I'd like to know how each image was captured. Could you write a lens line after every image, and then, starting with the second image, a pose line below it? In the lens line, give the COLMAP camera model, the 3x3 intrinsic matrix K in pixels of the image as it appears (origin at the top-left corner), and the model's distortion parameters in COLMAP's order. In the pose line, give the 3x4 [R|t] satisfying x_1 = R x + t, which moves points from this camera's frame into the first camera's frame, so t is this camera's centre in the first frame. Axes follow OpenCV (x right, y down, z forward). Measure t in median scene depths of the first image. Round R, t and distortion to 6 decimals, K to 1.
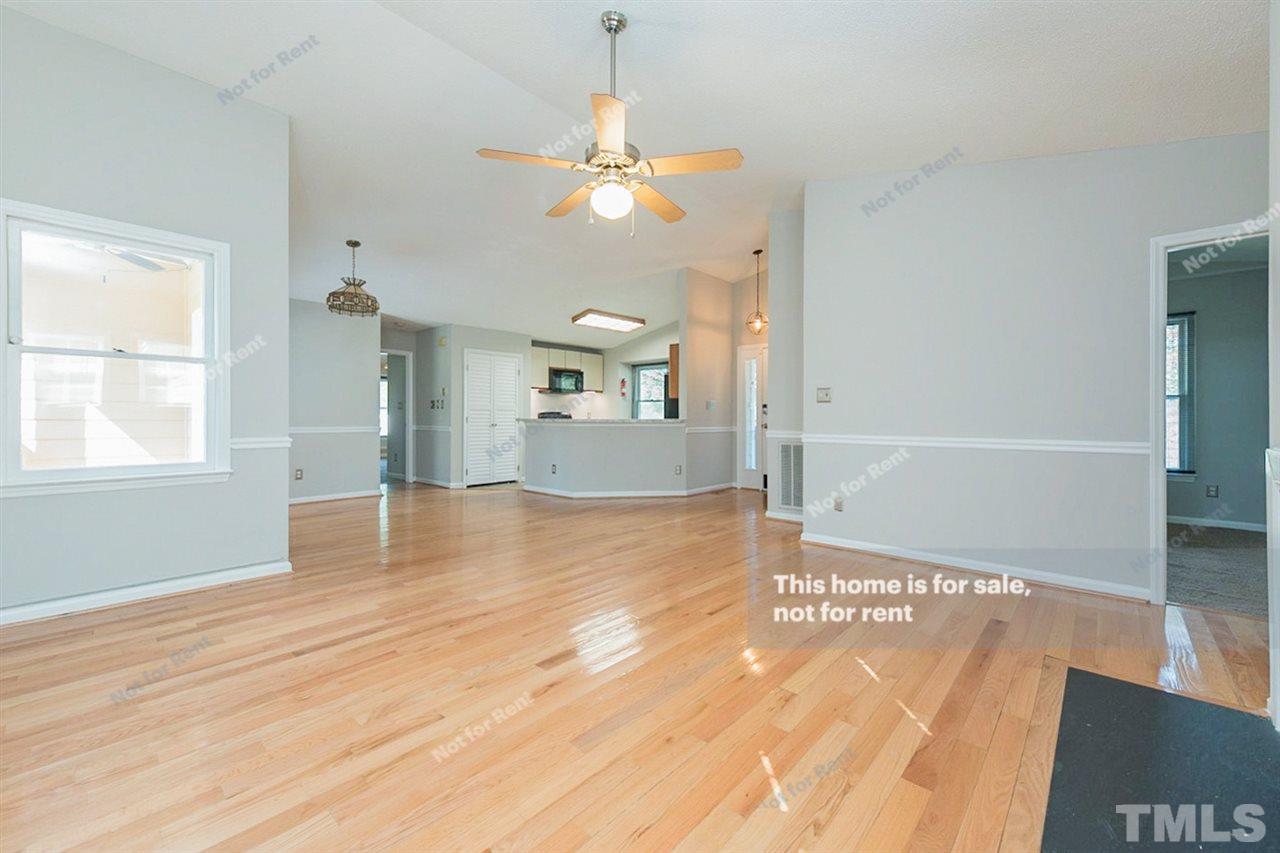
lens RADIAL K [[508.0, 0, 651.9], [0, 508.0, 423.2], [0, 0, 1]] dist [0.009124, -0.000492]
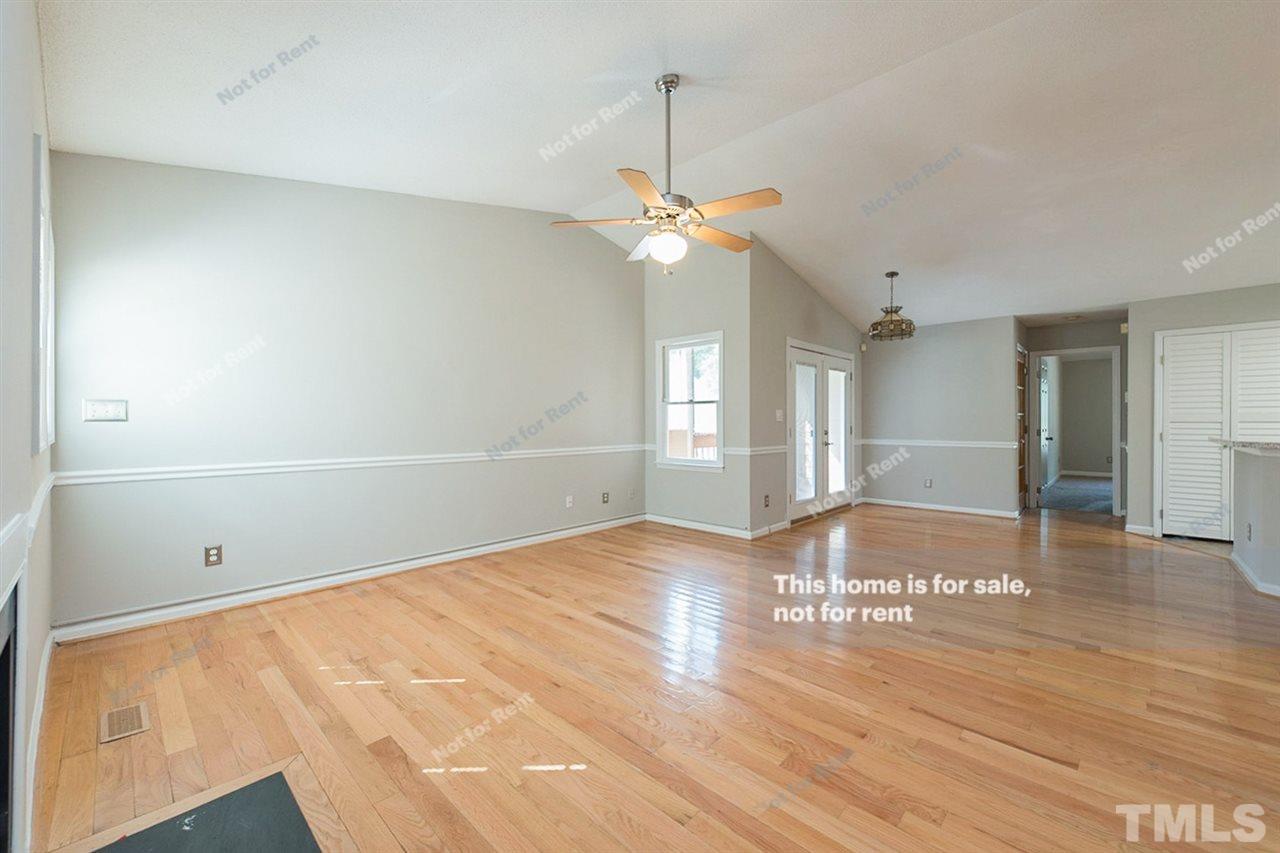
lens RADIAL K [[508.0, 0, 639.4], [0, 508.0, 425.4], [0, 0, 1]] dist [0.009124, -0.000492]
pose [[-0.036044, 0.001956, -0.999348, 0.528625], [-0.008824, 0.999958, 0.002276, -0.026664], [0.999311, 0.008900, -0.036025, 0.505563]]
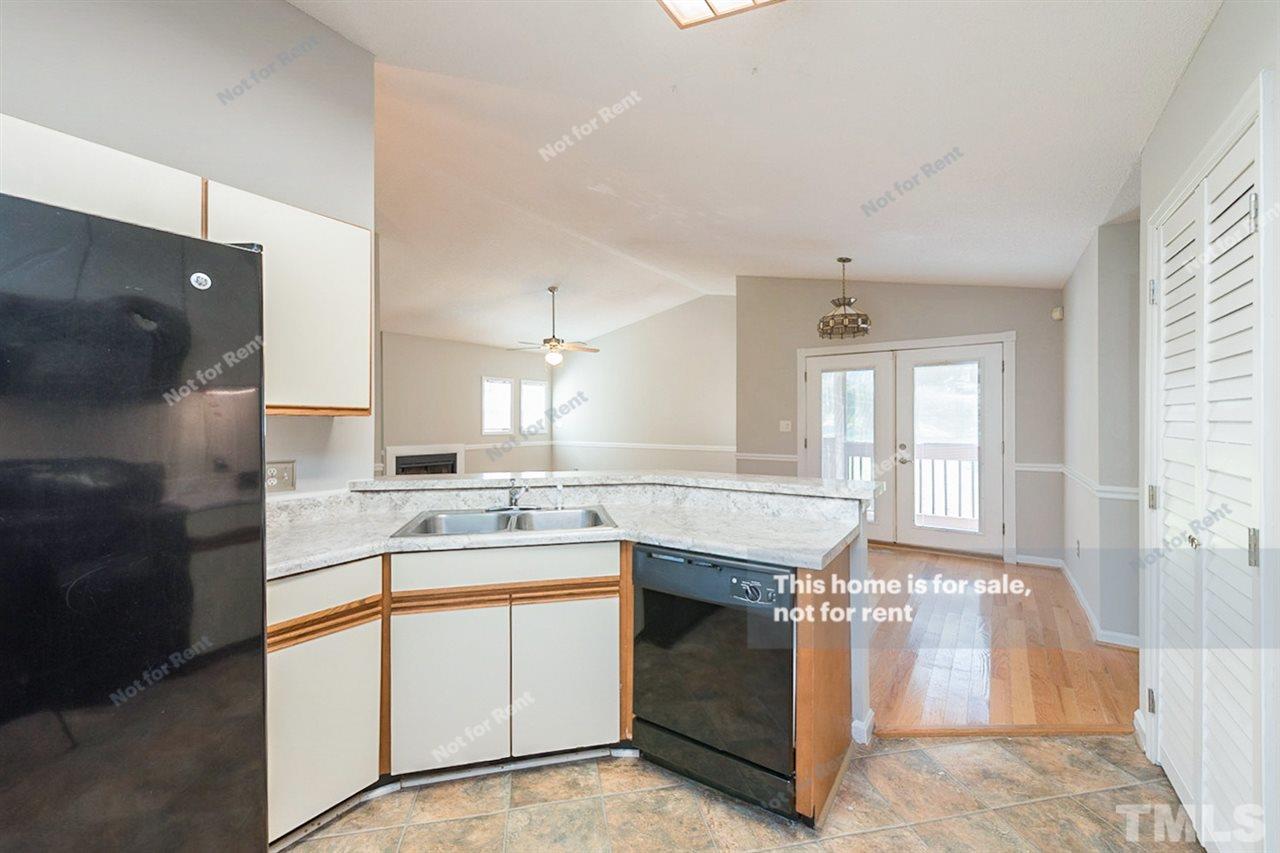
lens RADIAL K [[508.0, 0, 649.3], [0, 508.0, 416.8], [0, 0, 1]] dist [0.009124, -0.000492]
pose [[-0.990486, -0.003372, -0.137573, -0.116393], [-0.003918, 0.999985, 0.003701, -0.072763], [0.137559, 0.004205, -0.990485, 1.879320]]
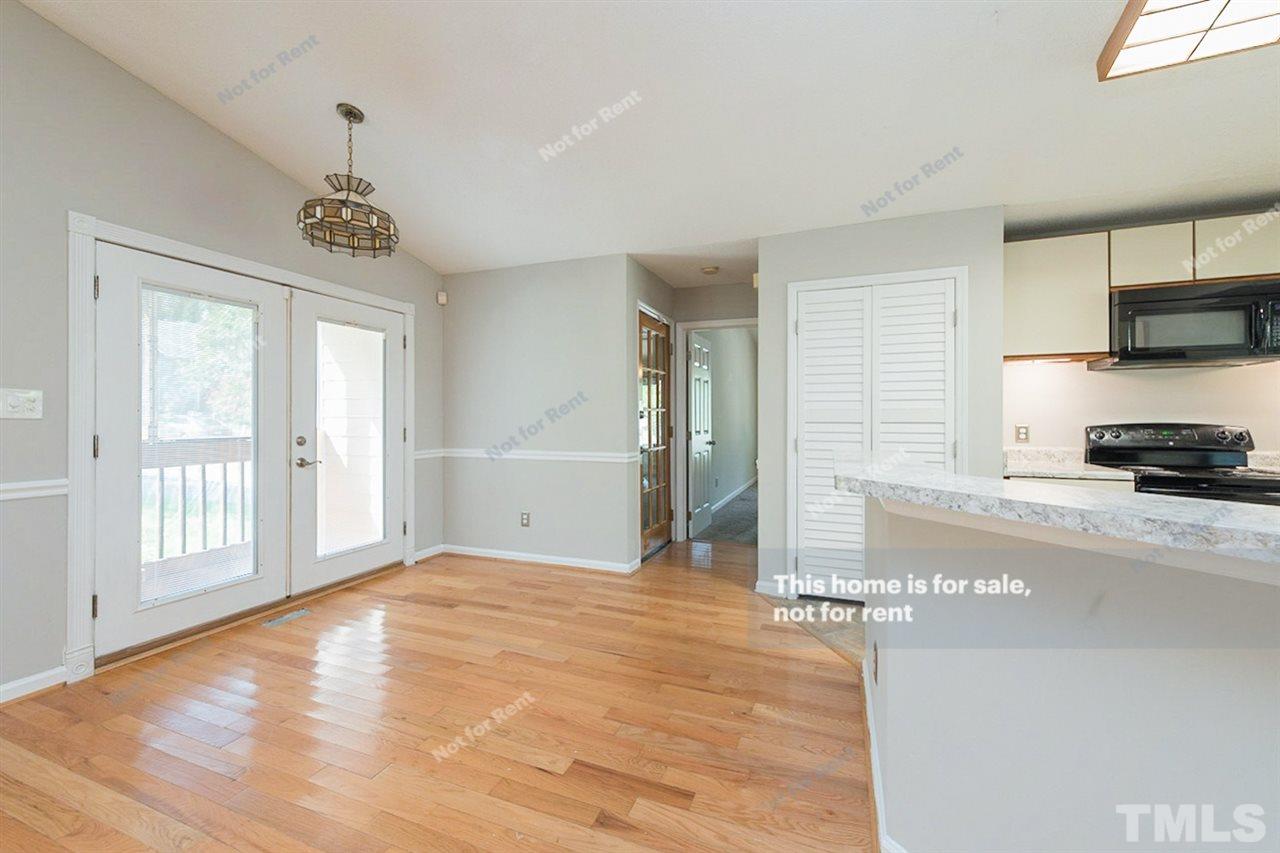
lens RADIAL K [[508.0, 0, 636.7], [0, 508.0, 420.0], [0, 0, 1]] dist [0.009124, -0.000492]
pose [[0.346018, -0.004386, -0.938218, 0.001839], [-0.009611, 0.999920, -0.008219, -0.035828], [0.938179, 0.011861, 0.345948, 1.104473]]
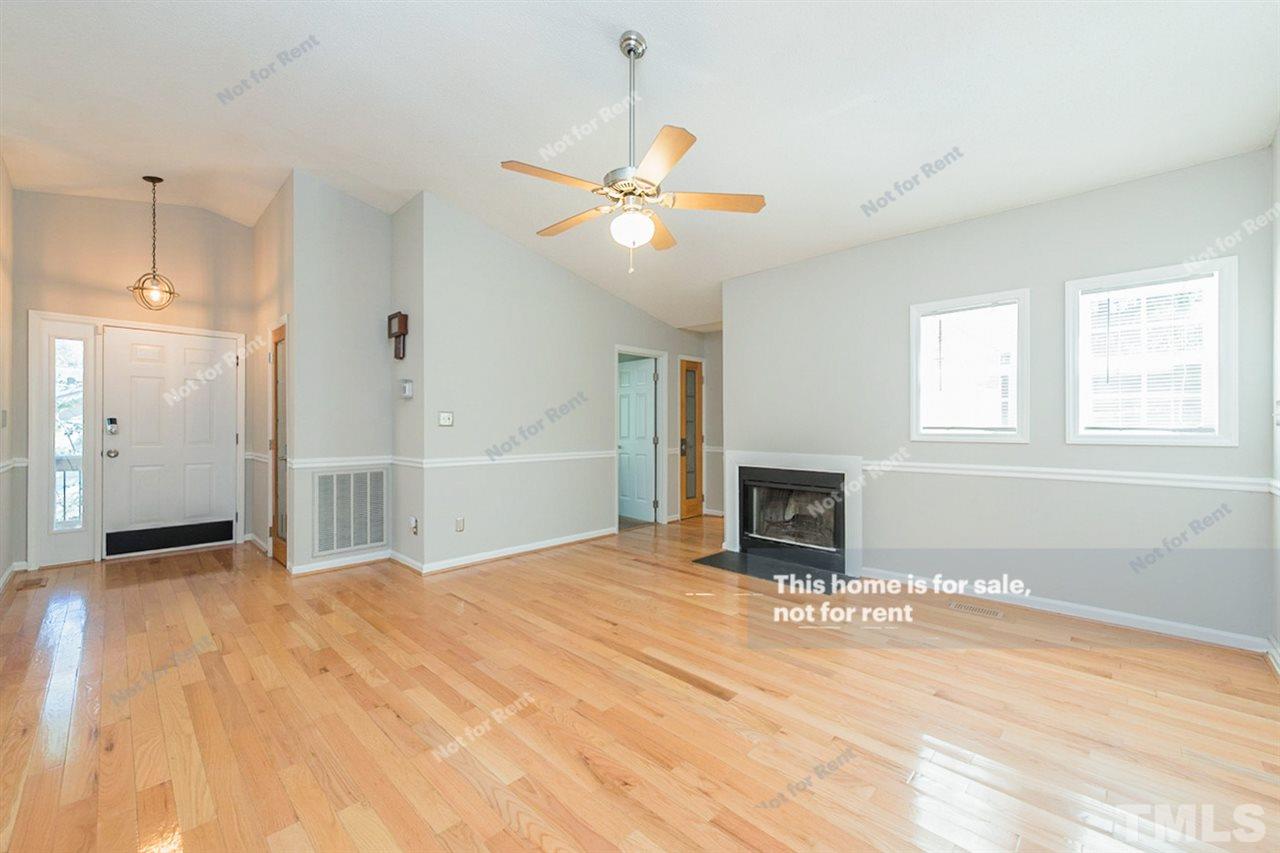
lens RADIAL K [[508.0, 0, 644.2], [0, 508.0, 427.4], [0, 0, 1]] dist [0.009124, -0.000492]
pose [[0.030342, -0.006299, 0.999520, -0.537874], [0.010738, 0.999924, 0.005975, -0.032701], [-0.999482, 0.010551, 0.030408, 0.490478]]
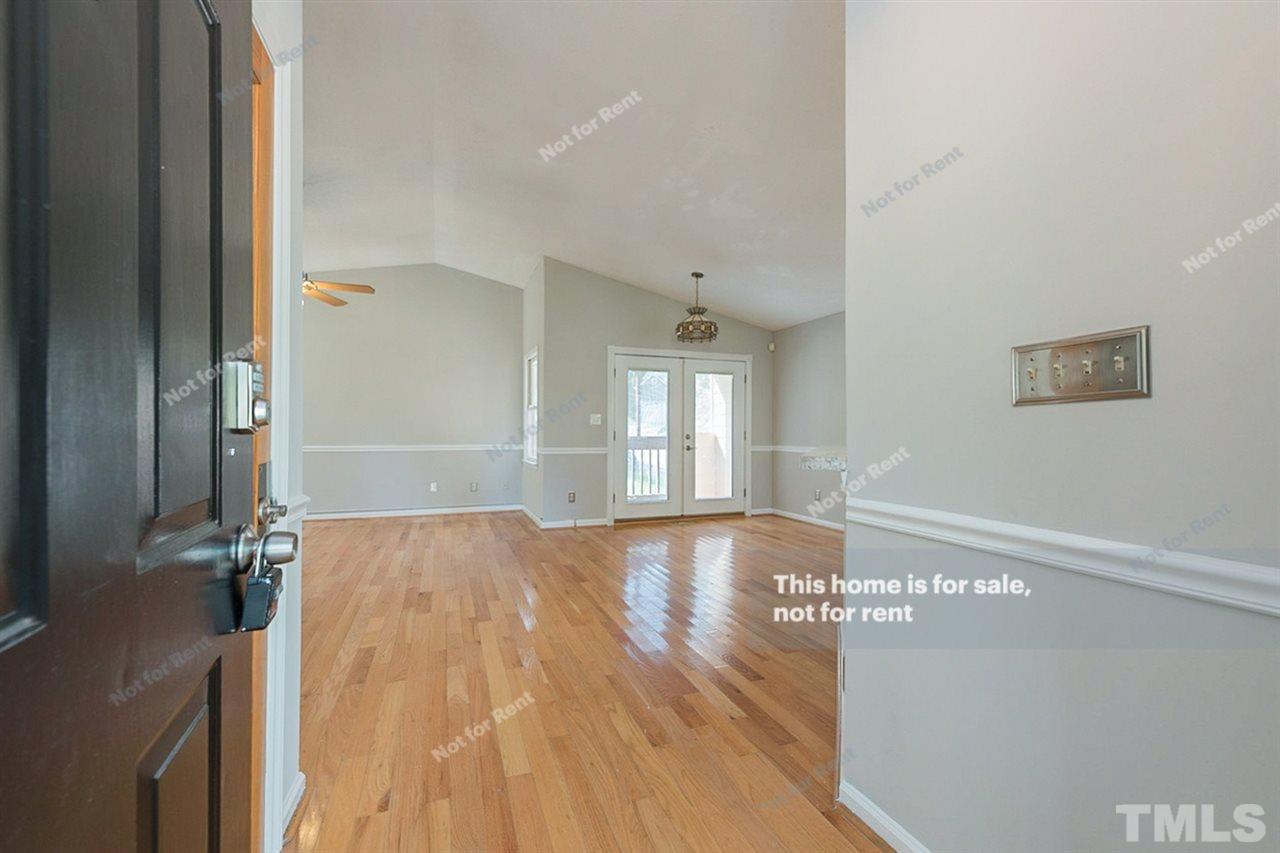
lens RADIAL K [[508.0, 0, 626.7], [0, 508.0, 430.7], [0, 0, 1]] dist [0.009124, -0.000492]
pose [[-0.466754, -0.008155, -0.884350, 0.430987], [-0.016450, 0.999865, -0.000538, -0.022324], [0.884234, 0.014296, -0.466825, 1.384790]]
